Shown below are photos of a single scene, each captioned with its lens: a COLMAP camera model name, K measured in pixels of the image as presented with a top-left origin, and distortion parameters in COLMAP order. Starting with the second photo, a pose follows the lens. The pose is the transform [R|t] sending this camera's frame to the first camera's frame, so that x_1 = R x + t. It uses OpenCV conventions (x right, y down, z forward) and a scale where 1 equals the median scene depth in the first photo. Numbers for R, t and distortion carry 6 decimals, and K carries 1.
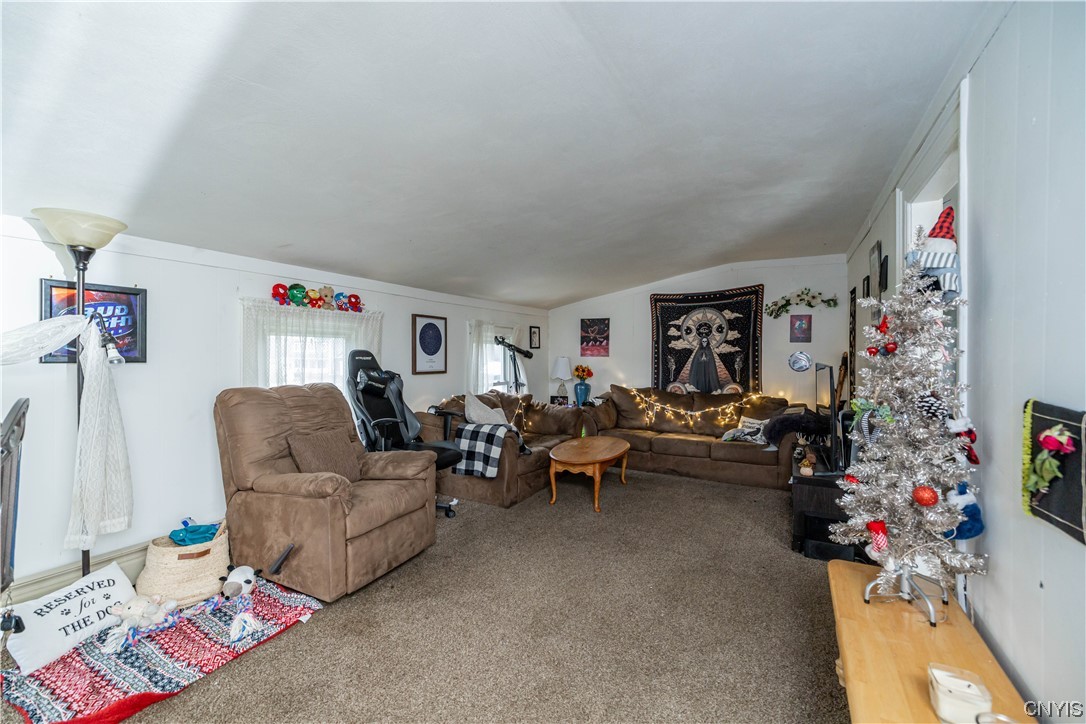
lens RADIAL K [[452.9, 0, 535.1], [0, 452.9, 351.0], [0, 0, 1]] dist [0.000576, 0.000115]
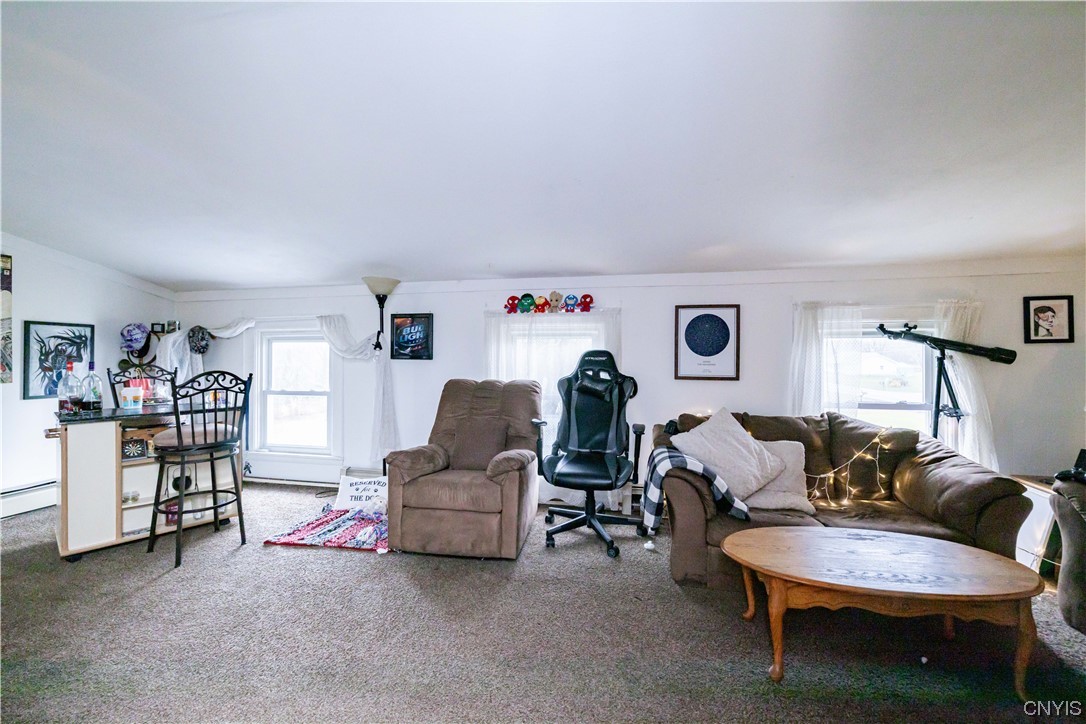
lens RADIAL K [[470.7, 0, 535.8], [0, 470.7, 346.7], [0, 0, 1]] dist [0.002278, -0.000070]
pose [[0.278516, -0.015103, -0.960313, 0.372340], [0.005561, 0.999885, -0.014112, 0.002664], [0.960416, -0.001410, 0.278568, 0.400849]]
